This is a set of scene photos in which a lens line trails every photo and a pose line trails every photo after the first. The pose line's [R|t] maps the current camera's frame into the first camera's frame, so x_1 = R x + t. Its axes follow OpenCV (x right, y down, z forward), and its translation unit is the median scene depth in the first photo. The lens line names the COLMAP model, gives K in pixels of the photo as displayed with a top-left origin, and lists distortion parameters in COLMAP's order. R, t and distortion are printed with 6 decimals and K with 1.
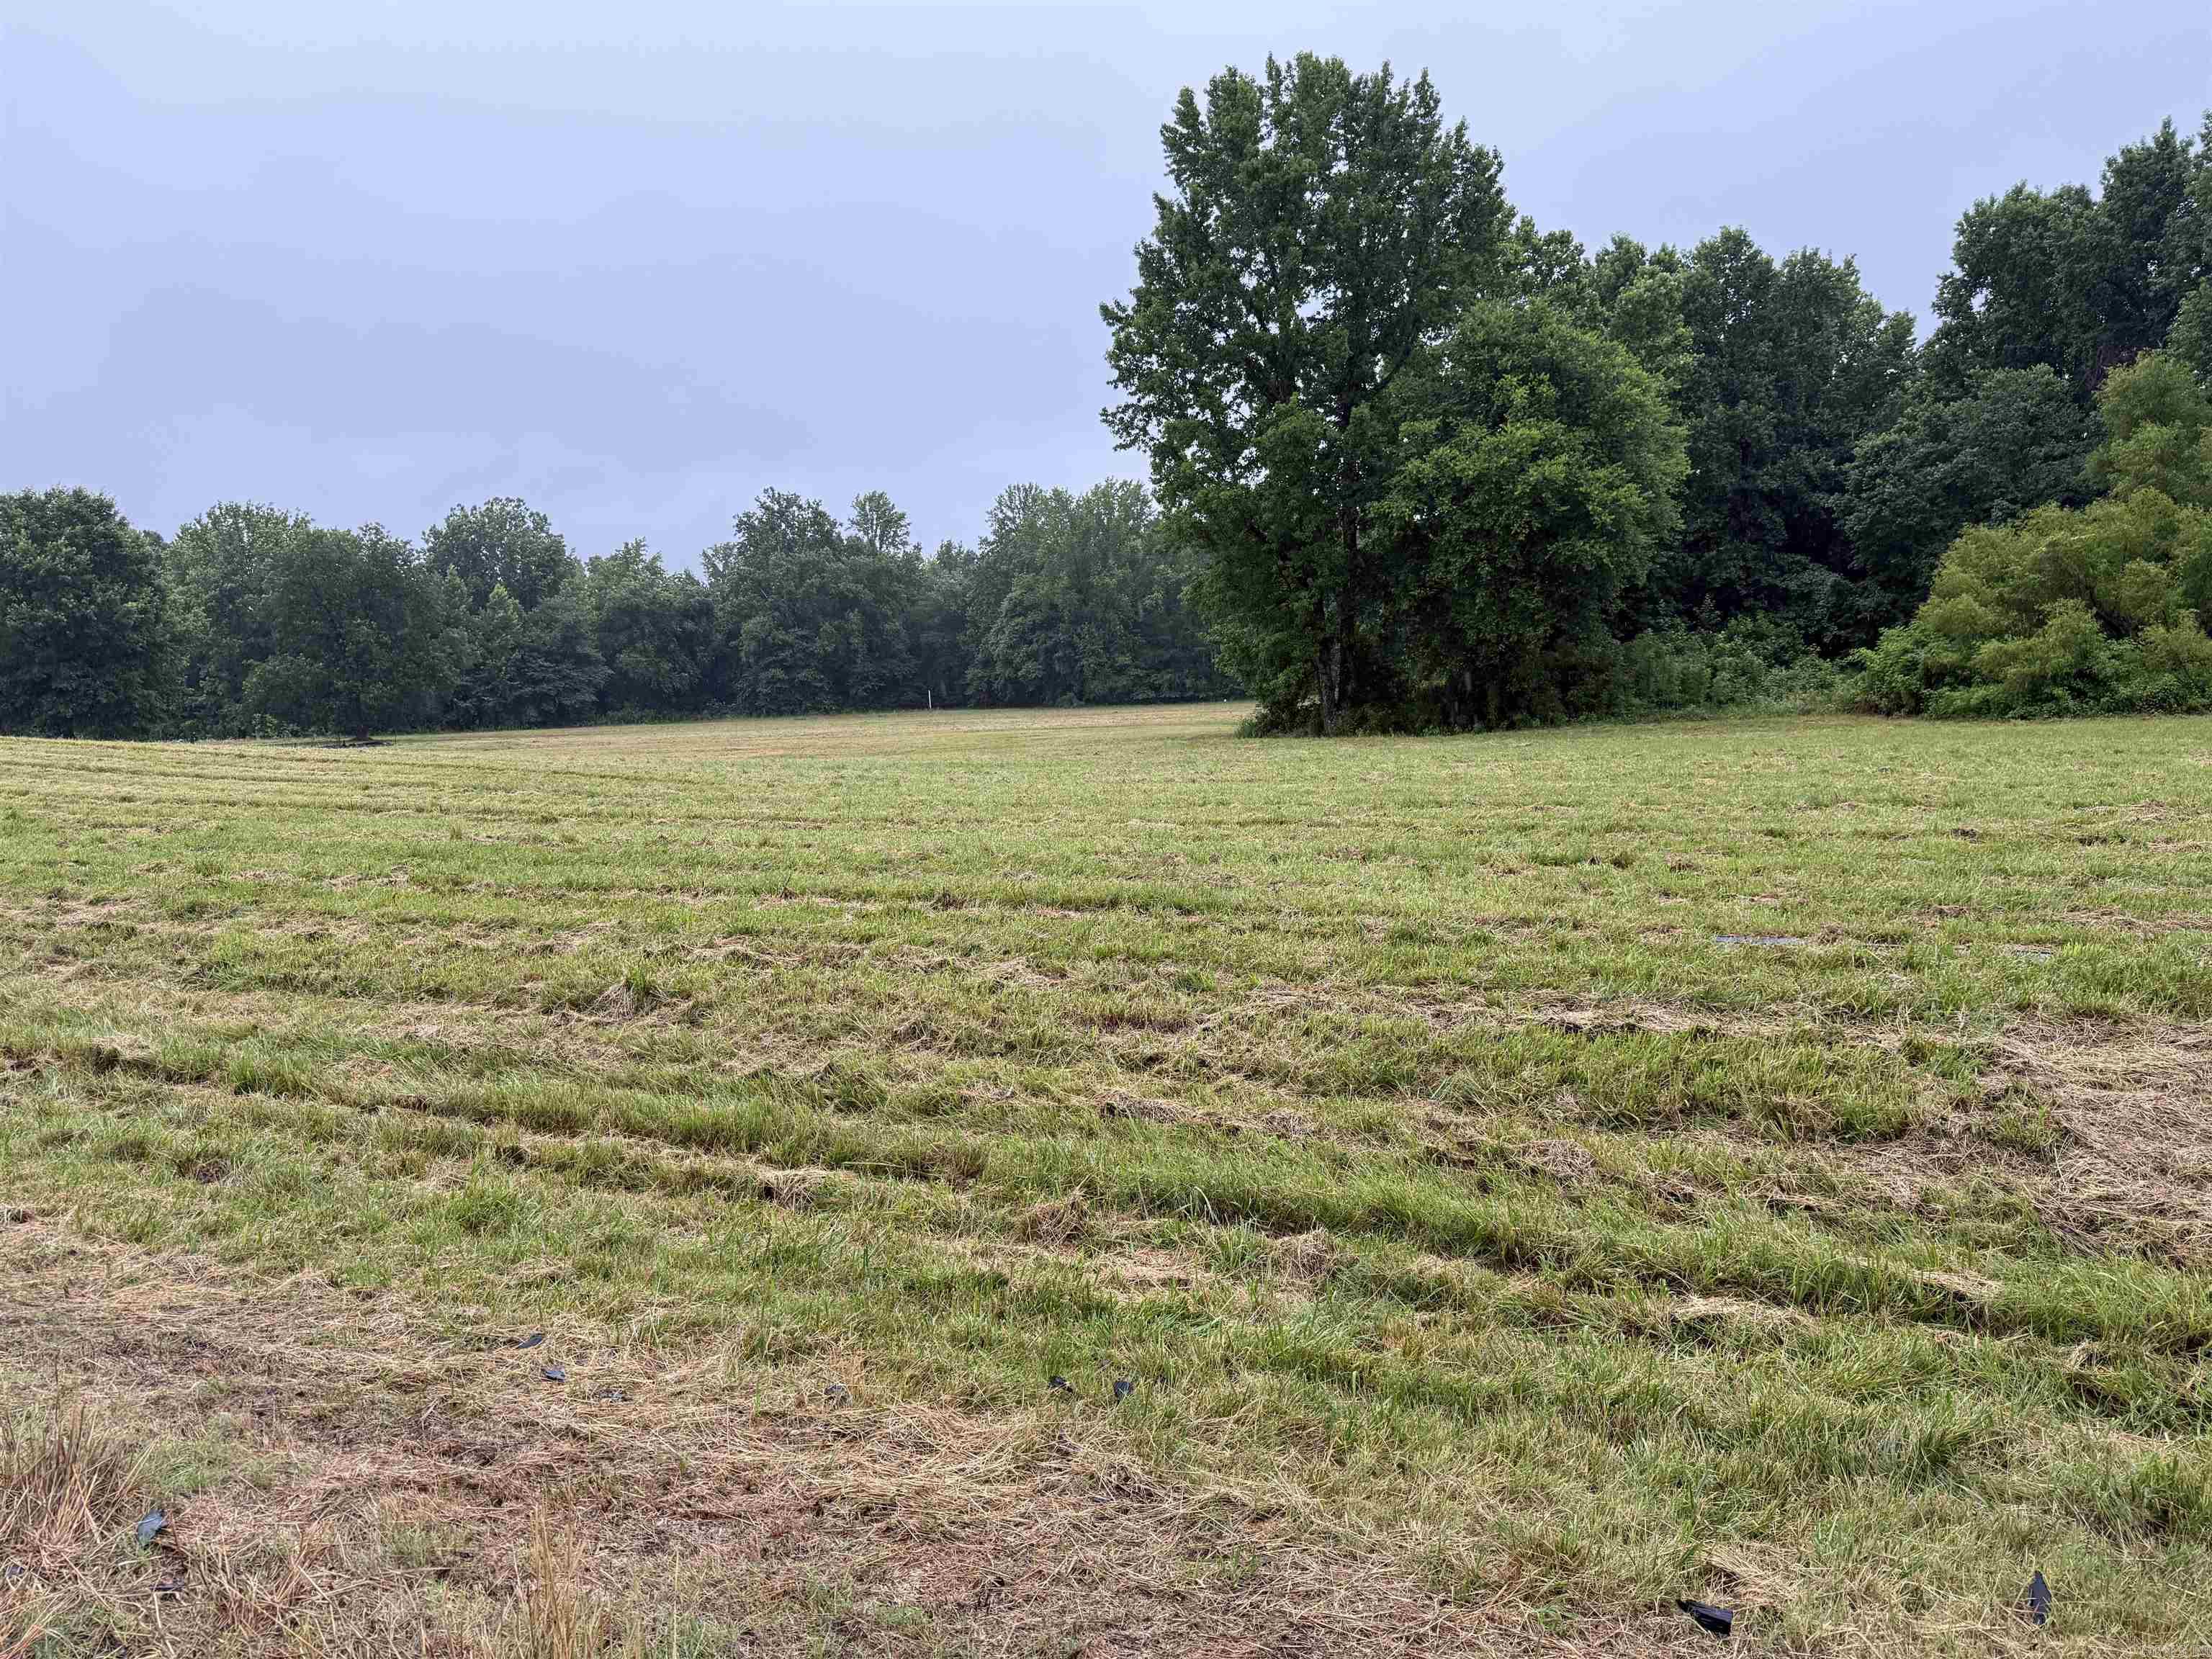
lens RADIAL K [[1563.4, 0, 1101.4], [0, 1563.4, 819.4], [0, 0, 1]] dist [0.080473, -0.099537]
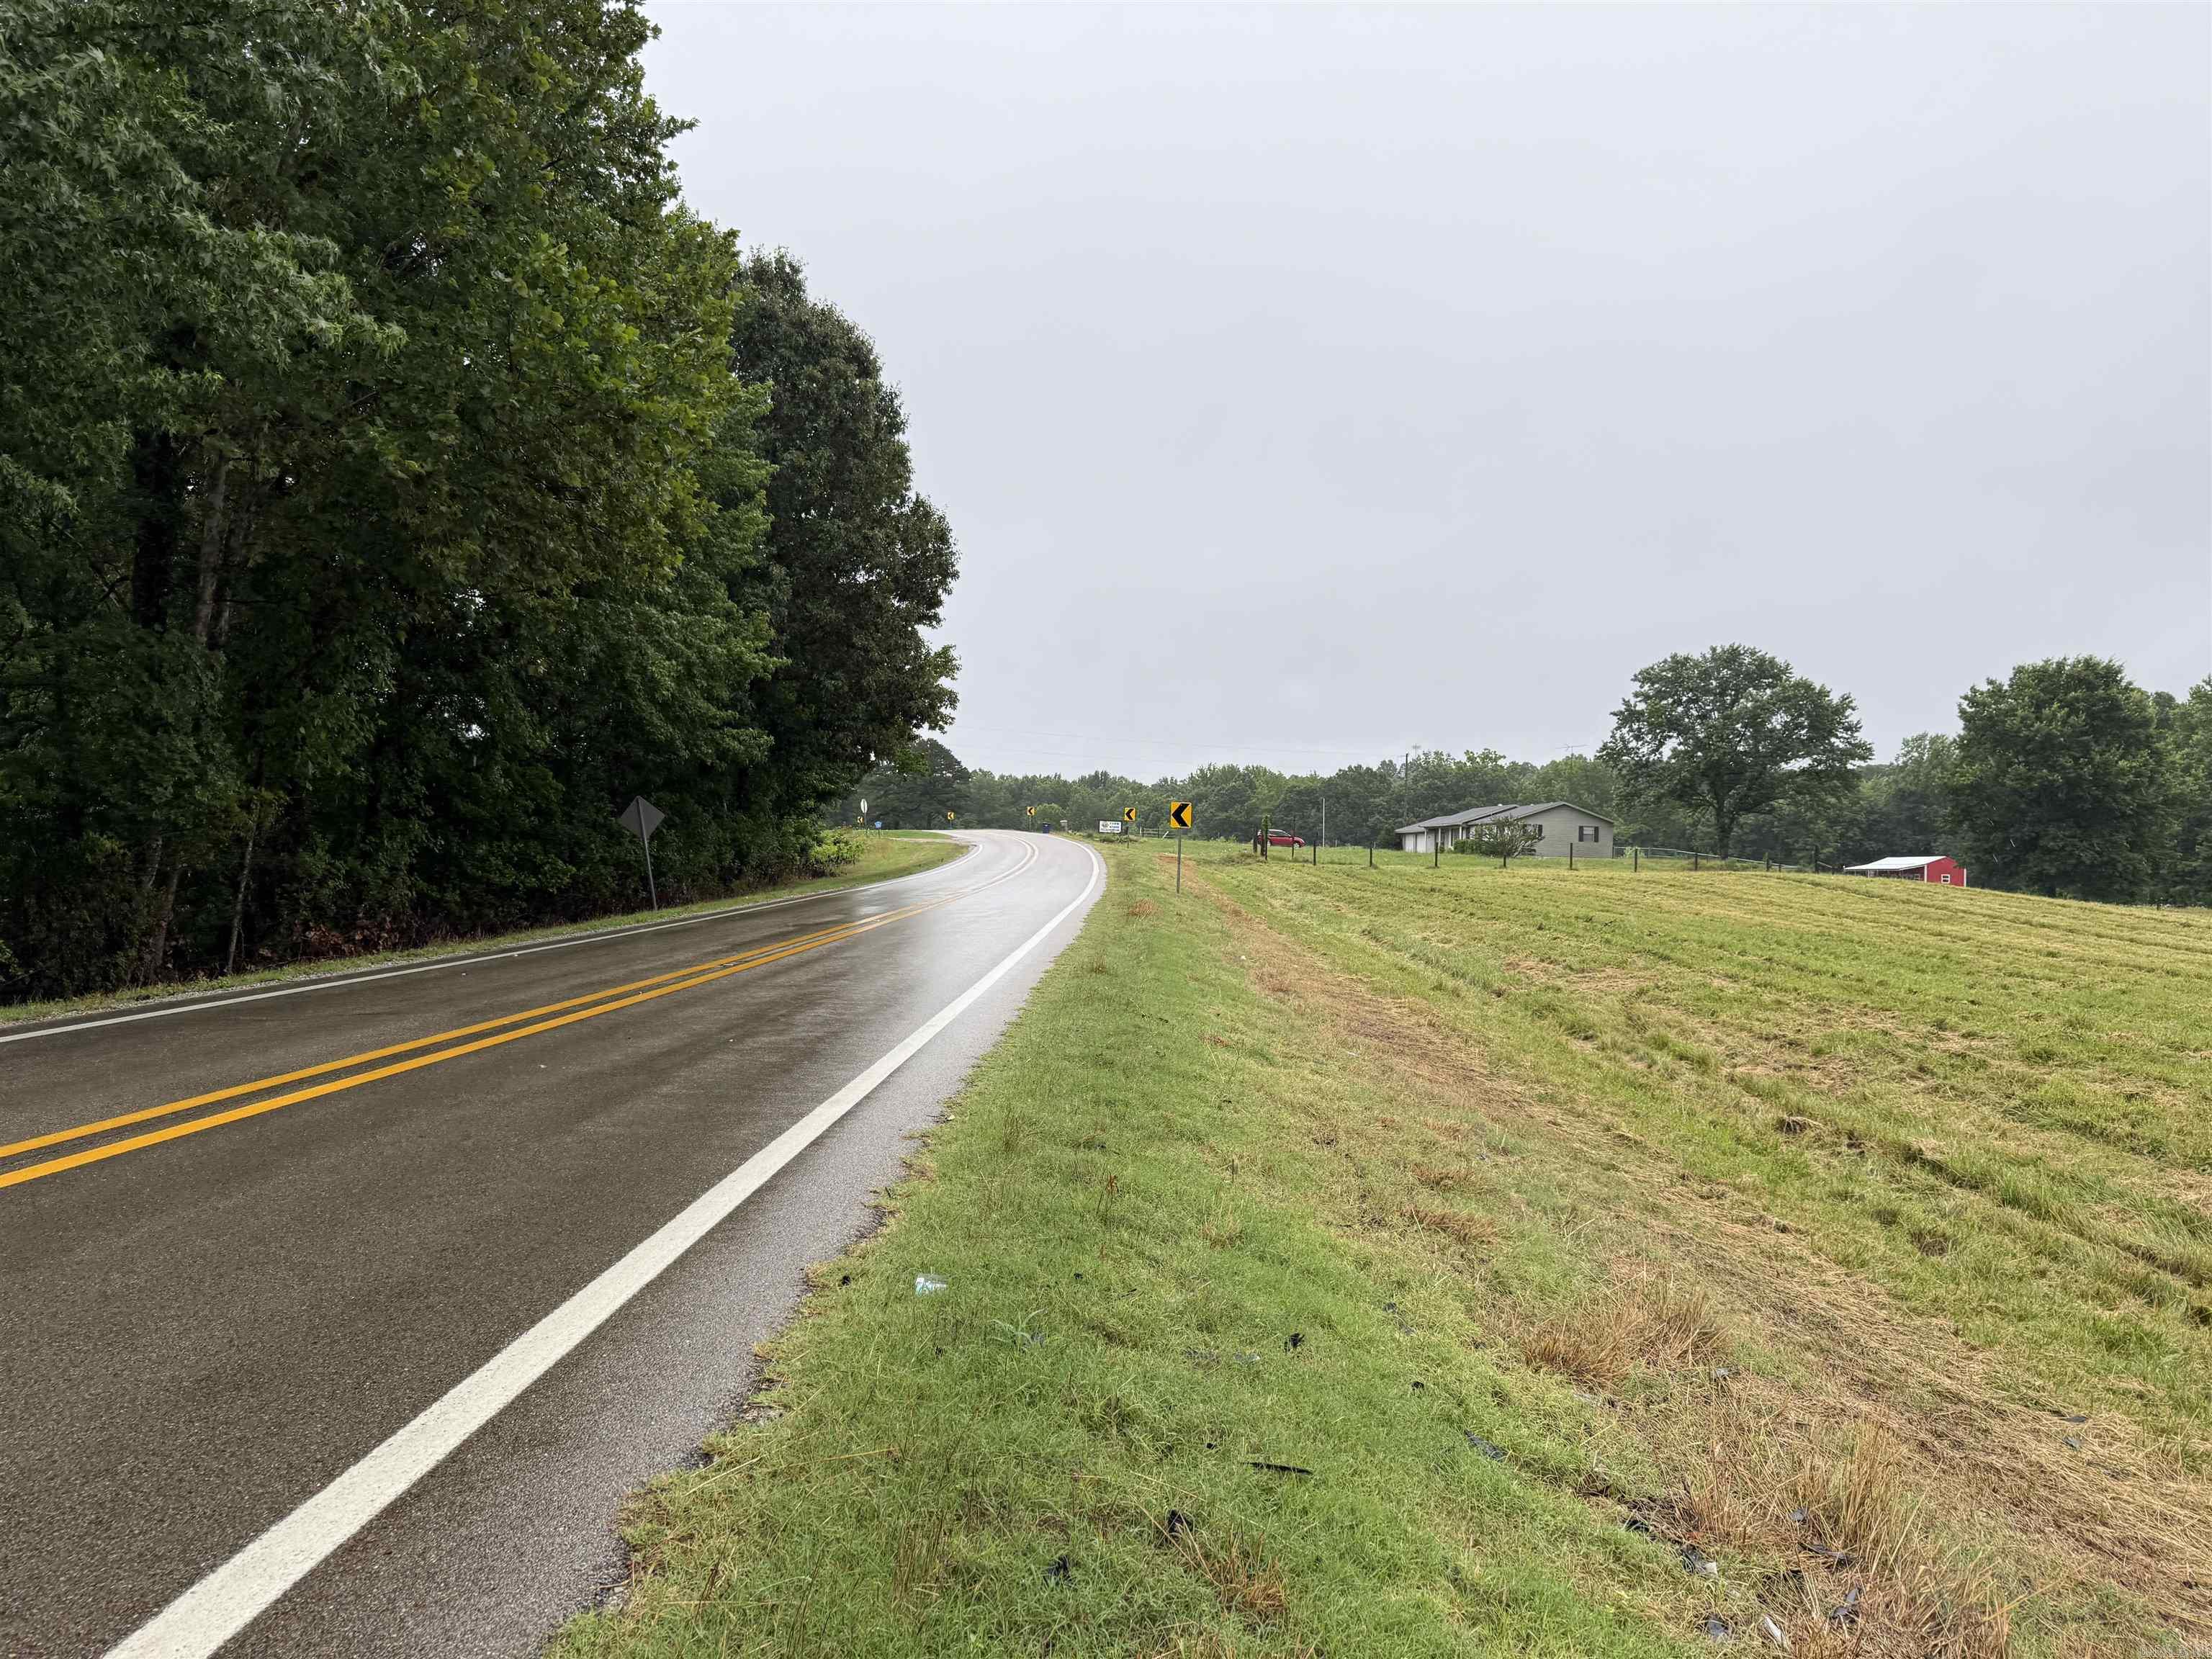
lens RADIAL K [[1598.2, 0, 1112.2], [0, 1598.2, 836.2], [0, 0, 1]] dist [0.176075, -0.286054]
pose [[0.439217, 0.044123, -0.897297, 0.166460], [-0.124019, 0.992208, -0.011916, -0.000290], [0.889780, 0.116515, 0.441267, -0.096762]]
